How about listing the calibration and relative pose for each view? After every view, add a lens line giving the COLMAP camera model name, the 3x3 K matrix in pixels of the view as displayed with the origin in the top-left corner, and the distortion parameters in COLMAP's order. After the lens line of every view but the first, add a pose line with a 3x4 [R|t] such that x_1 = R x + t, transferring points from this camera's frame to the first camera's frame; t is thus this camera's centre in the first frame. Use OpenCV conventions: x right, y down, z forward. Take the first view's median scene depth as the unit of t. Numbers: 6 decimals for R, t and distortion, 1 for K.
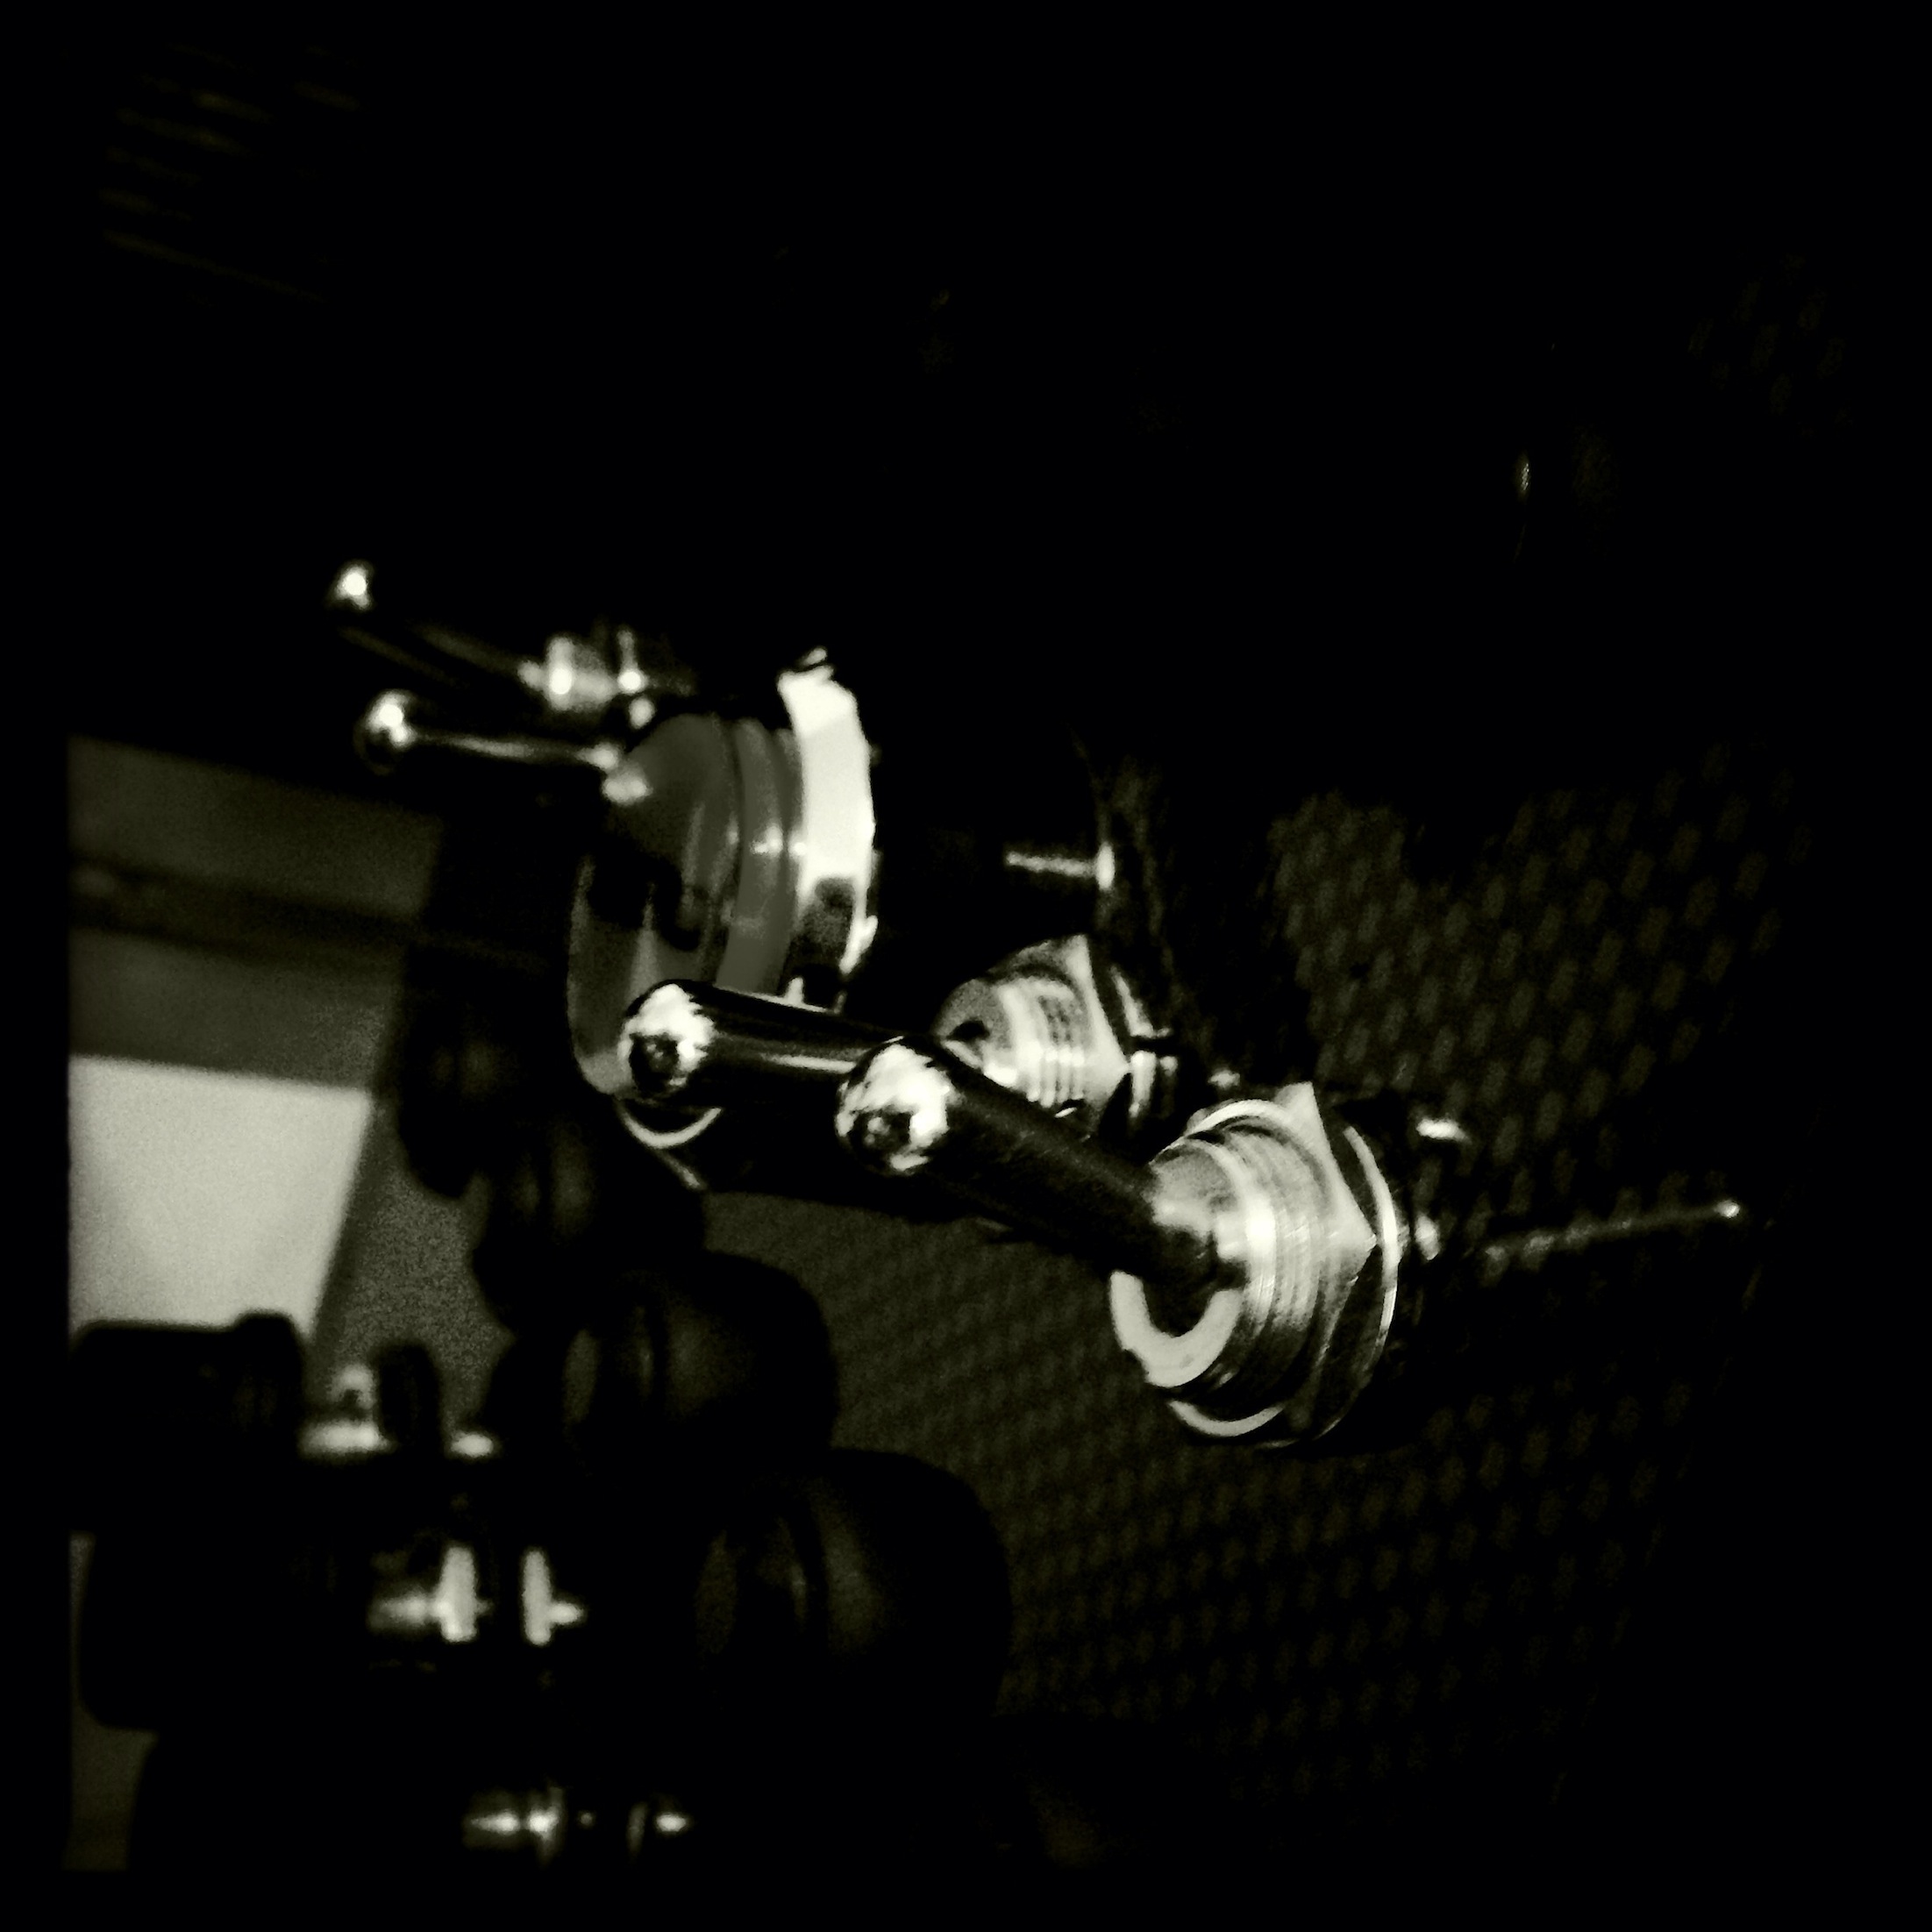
lens RADIAL K [[2335.8, 0, 961.2], [0, 2335.8, 967.7], [0, 0, 1]] dist [0.024181, 0.000000]
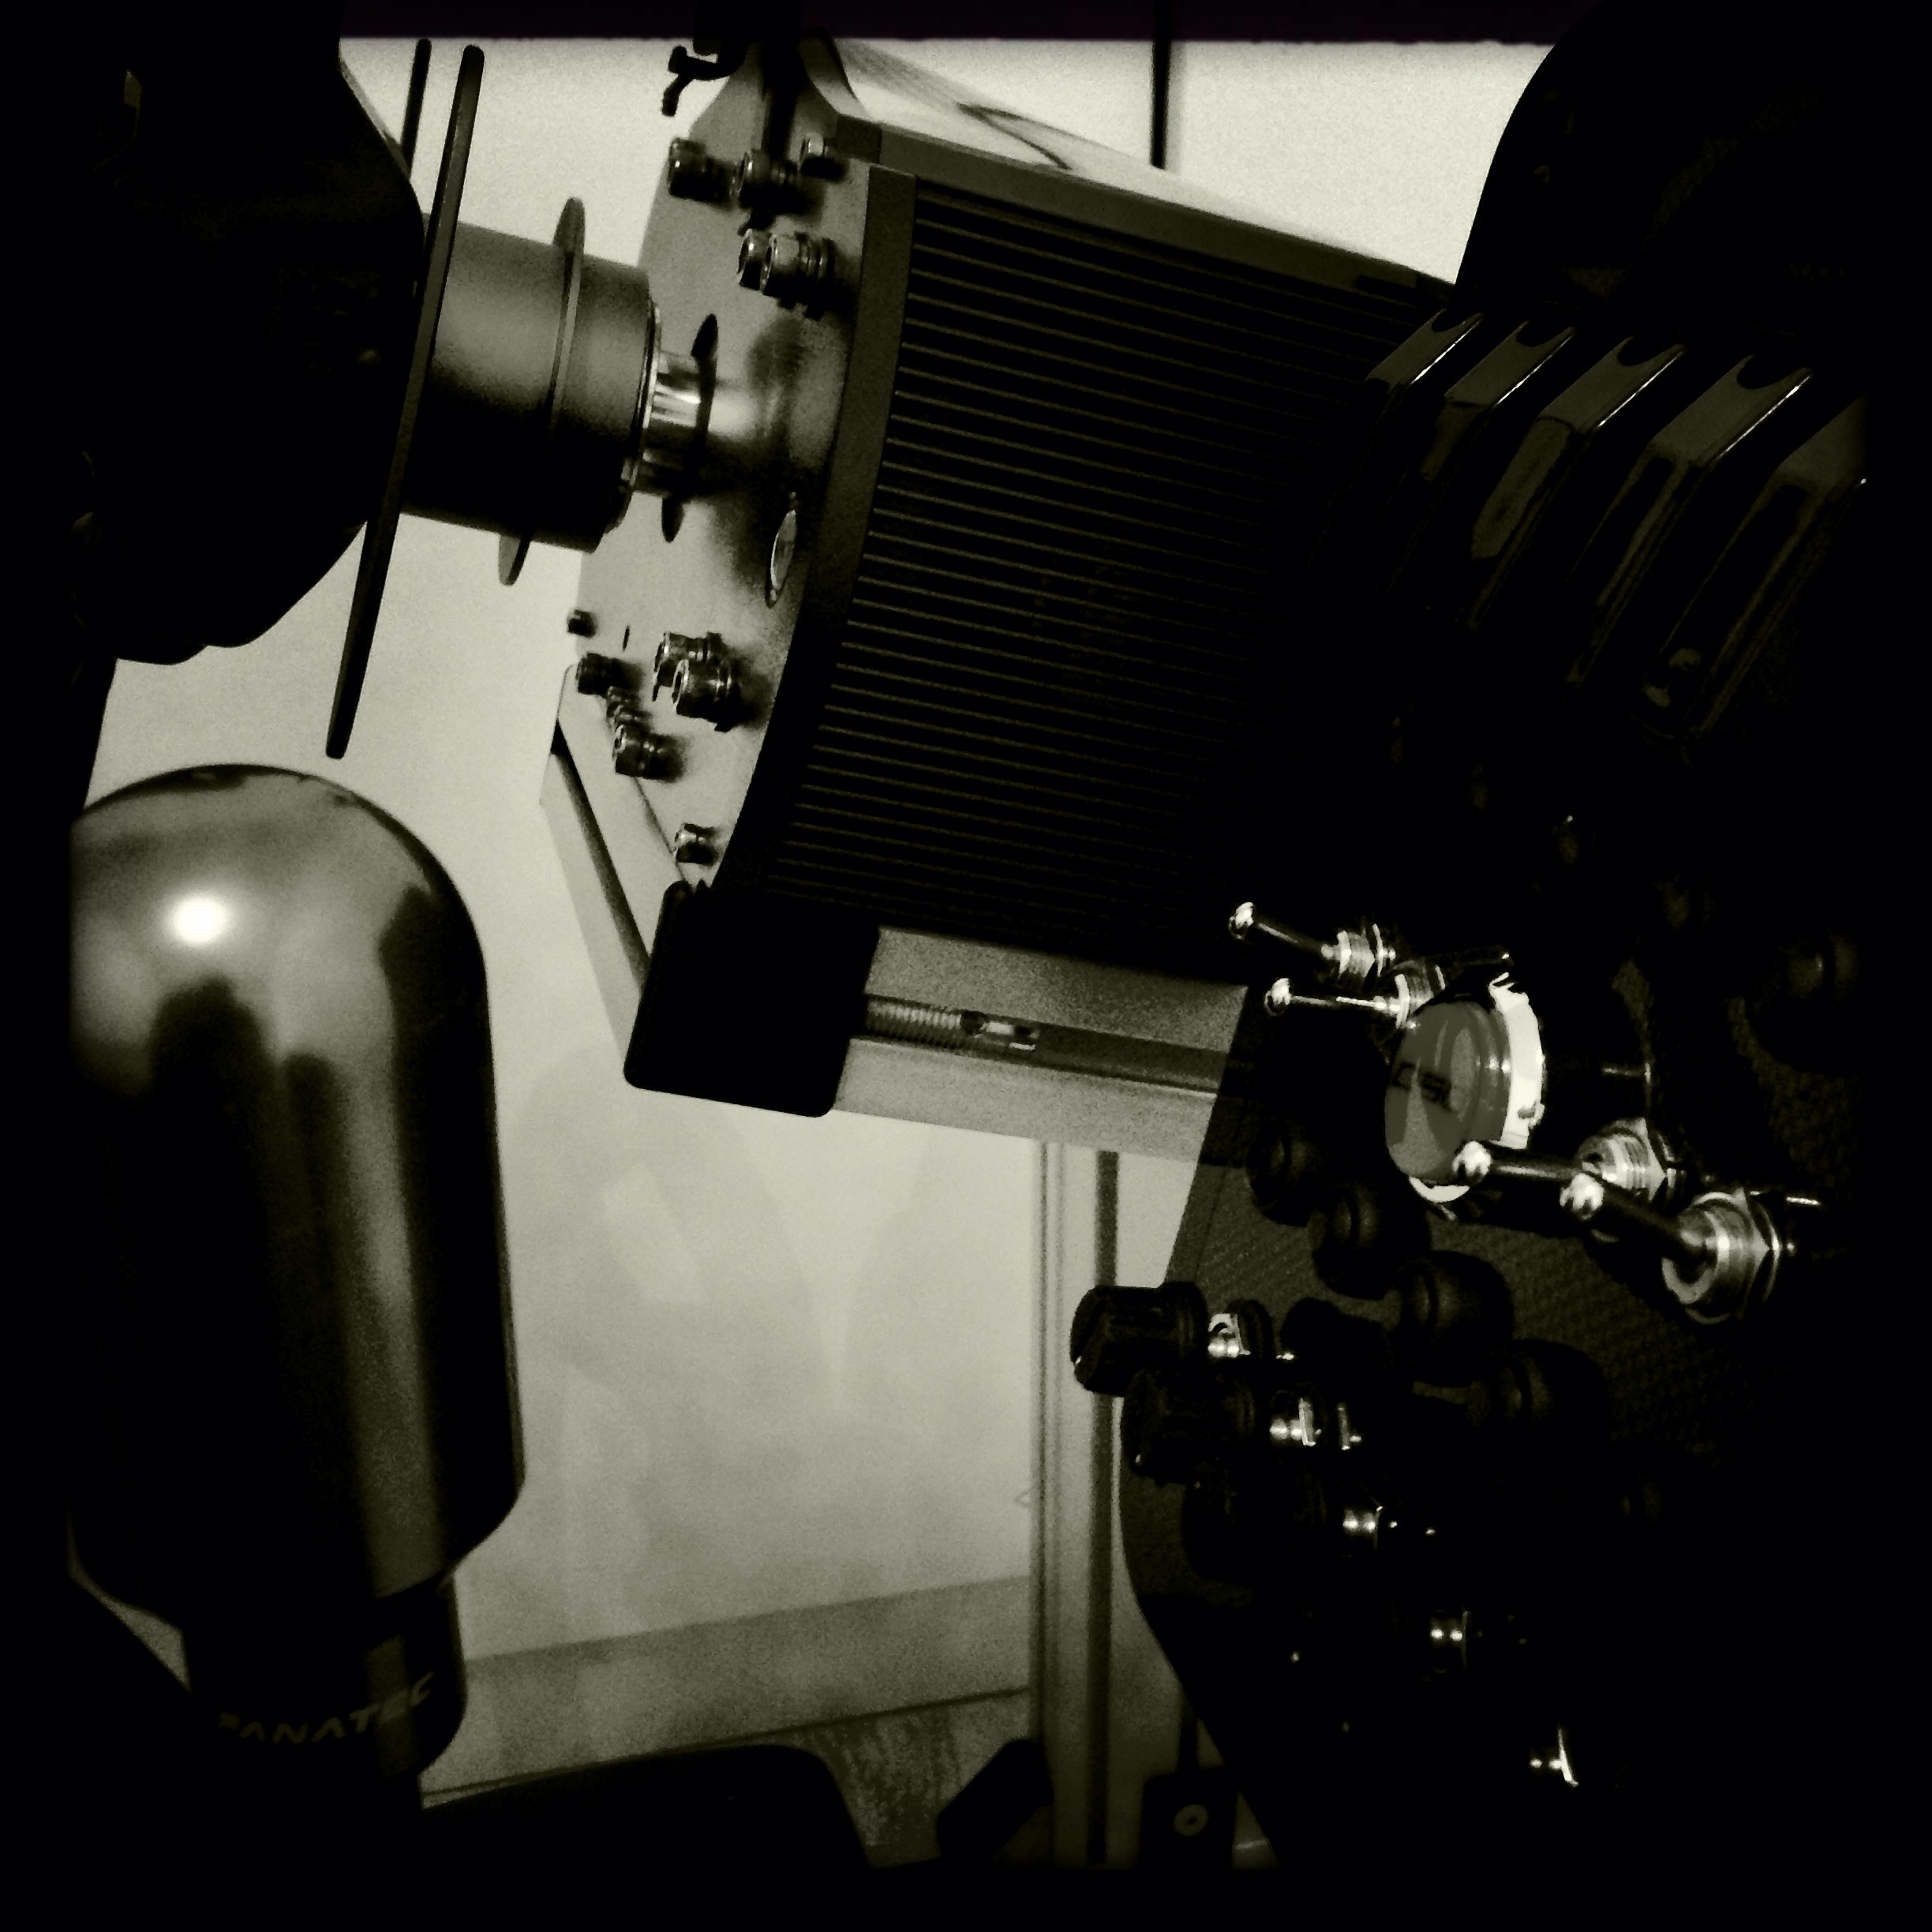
lens RADIAL K [[2335.8, 0, 975.3], [0, 2335.8, 968.0], [0, 0, 1]] dist [0.024181, 0.000000]
pose [[0.981877, -0.011194, -0.189186, -0.146966], [0.010381, 0.999932, -0.005286, -0.145101], [0.189233, 0.003226, 0.981927, -1.313157]]
